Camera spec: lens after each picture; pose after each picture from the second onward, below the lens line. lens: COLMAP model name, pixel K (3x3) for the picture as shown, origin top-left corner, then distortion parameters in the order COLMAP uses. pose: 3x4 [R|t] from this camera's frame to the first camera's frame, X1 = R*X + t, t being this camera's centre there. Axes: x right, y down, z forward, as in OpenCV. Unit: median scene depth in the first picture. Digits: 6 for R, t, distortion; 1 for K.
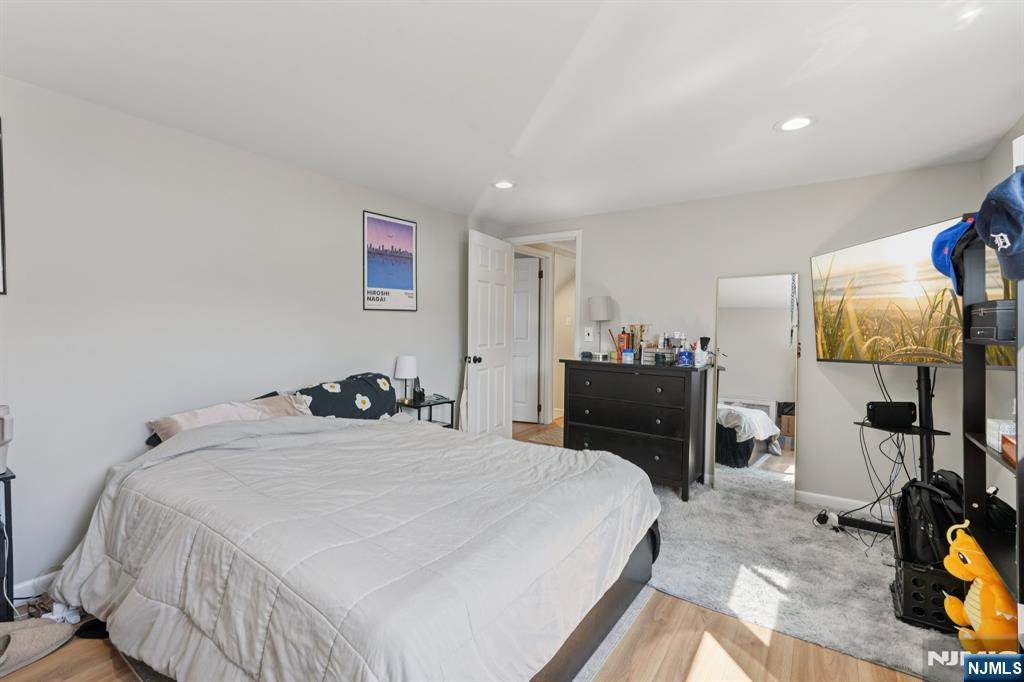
lens RADIAL K [[451.9, 0, 512.0], [0, 451.9, 341.0], [0, 0, 1]] dist [-0.004050, 0.000547]
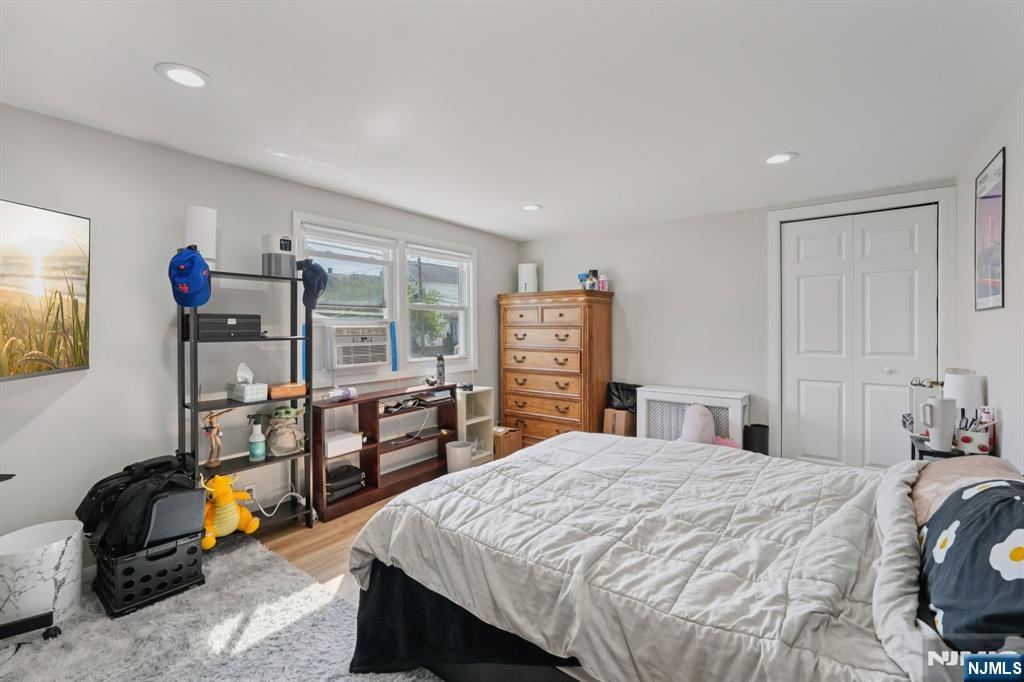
lens RADIAL K [[451.9, 0, 512.0], [0, 451.9, 341.0], [0, 0, 1]] dist [-0.004050, 0.000547]
pose [[-0.999694, -0.007720, 0.023485, 0.036532], [-0.005929, 0.997135, 0.075404, -0.086123], [-0.024000, 0.075242, -0.996876, 1.869069]]
